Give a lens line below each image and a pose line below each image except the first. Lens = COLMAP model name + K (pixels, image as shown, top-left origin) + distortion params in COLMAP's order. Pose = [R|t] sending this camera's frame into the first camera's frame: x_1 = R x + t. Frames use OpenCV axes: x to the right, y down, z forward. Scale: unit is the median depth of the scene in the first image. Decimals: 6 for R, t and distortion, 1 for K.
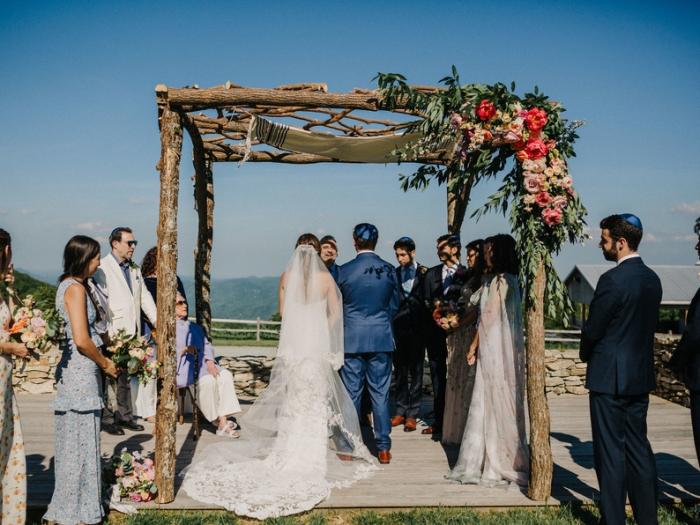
lens RADIAL K [[720.3, 0, 349.0], [0, 720.3, 279.4], [0, 0, 1]] dist [0.064141, -0.665328]
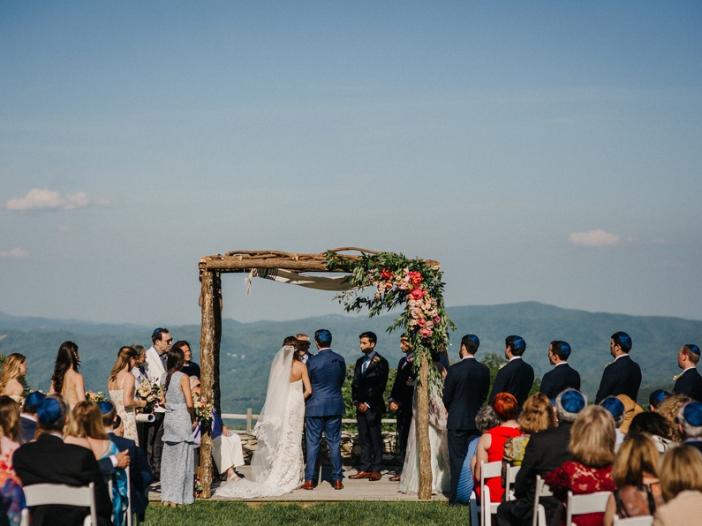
lens RADIAL K [[722.4, 0, 350.0], [0, 722.4, 280.0], [0, 0, 1]] dist [0.064141, -0.665328]
pose [[0.999873, -0.001249, 0.015905, 0.067818], [0.002853, 0.994858, -0.101238, -0.036727], [-0.015696, 0.101271, 0.994735, -0.739512]]
